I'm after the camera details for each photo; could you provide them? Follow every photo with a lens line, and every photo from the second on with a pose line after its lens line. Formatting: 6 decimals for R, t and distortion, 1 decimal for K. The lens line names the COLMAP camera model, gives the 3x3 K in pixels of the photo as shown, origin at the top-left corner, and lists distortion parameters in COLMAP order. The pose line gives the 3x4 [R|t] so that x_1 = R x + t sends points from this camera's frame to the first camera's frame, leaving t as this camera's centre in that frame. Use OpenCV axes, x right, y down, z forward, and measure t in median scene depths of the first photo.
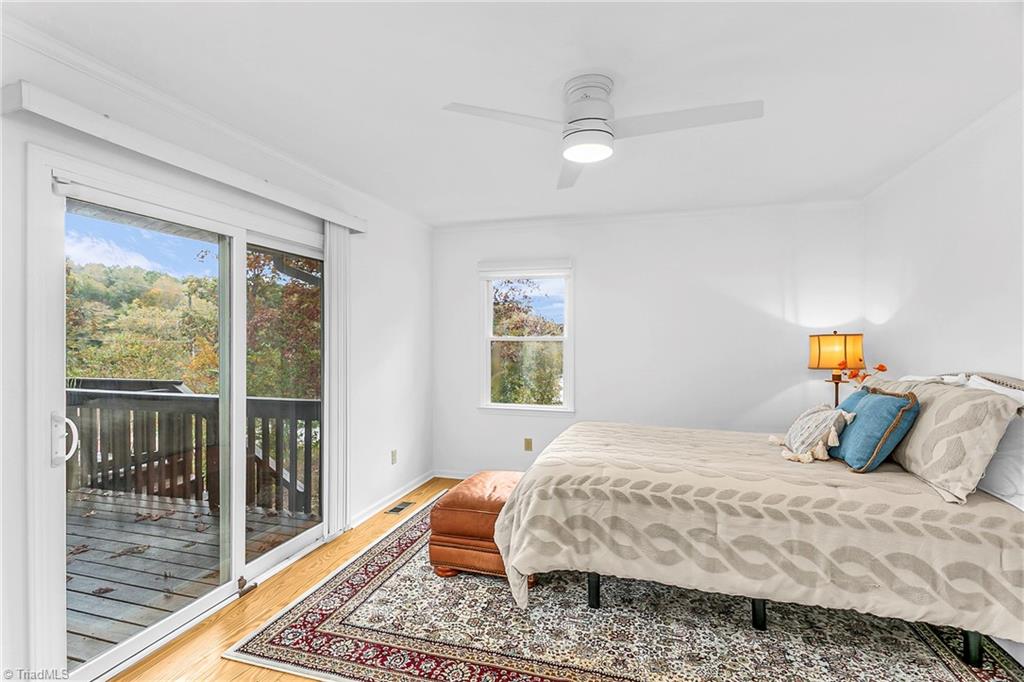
lens RADIAL K [[491.9, 0, 503.6], [0, 491.9, 337.9], [0, 0, 1]] dist [0.015478, 0.000286]
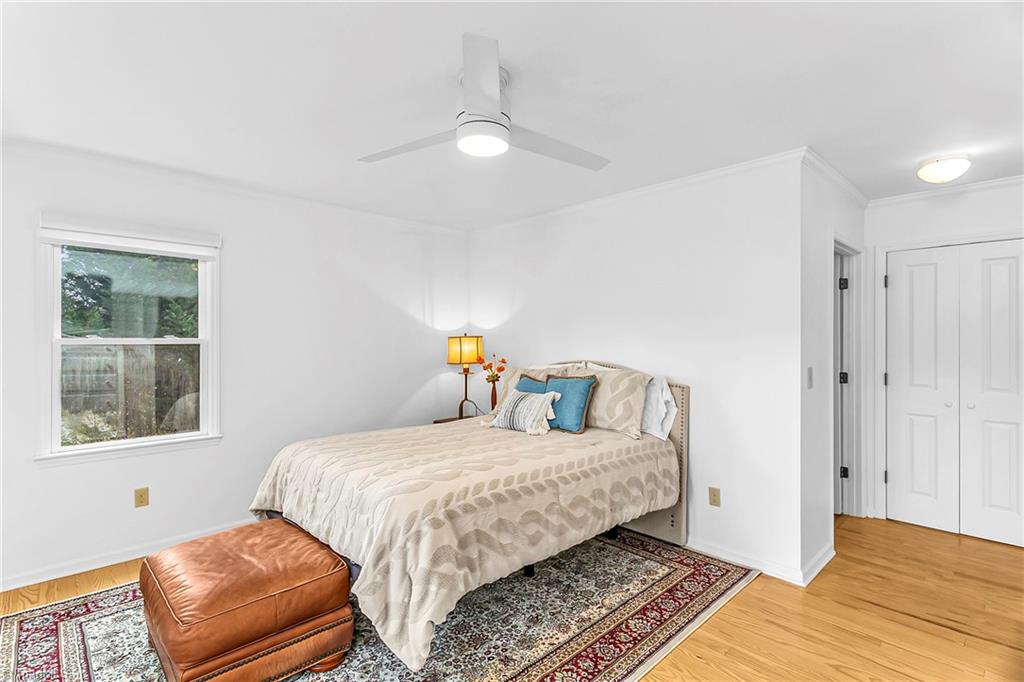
lens RADIAL K [[491.9, 0, 504.8], [0, 491.9, 340.8], [0, 0, 1]] dist [0.015478, 0.000286]
pose [[0.502204, -0.006542, 0.864724, -0.618078], [0.002628, 0.999978, 0.006039, -0.005391], [-0.864745, -0.000760, 0.502211, 0.478191]]
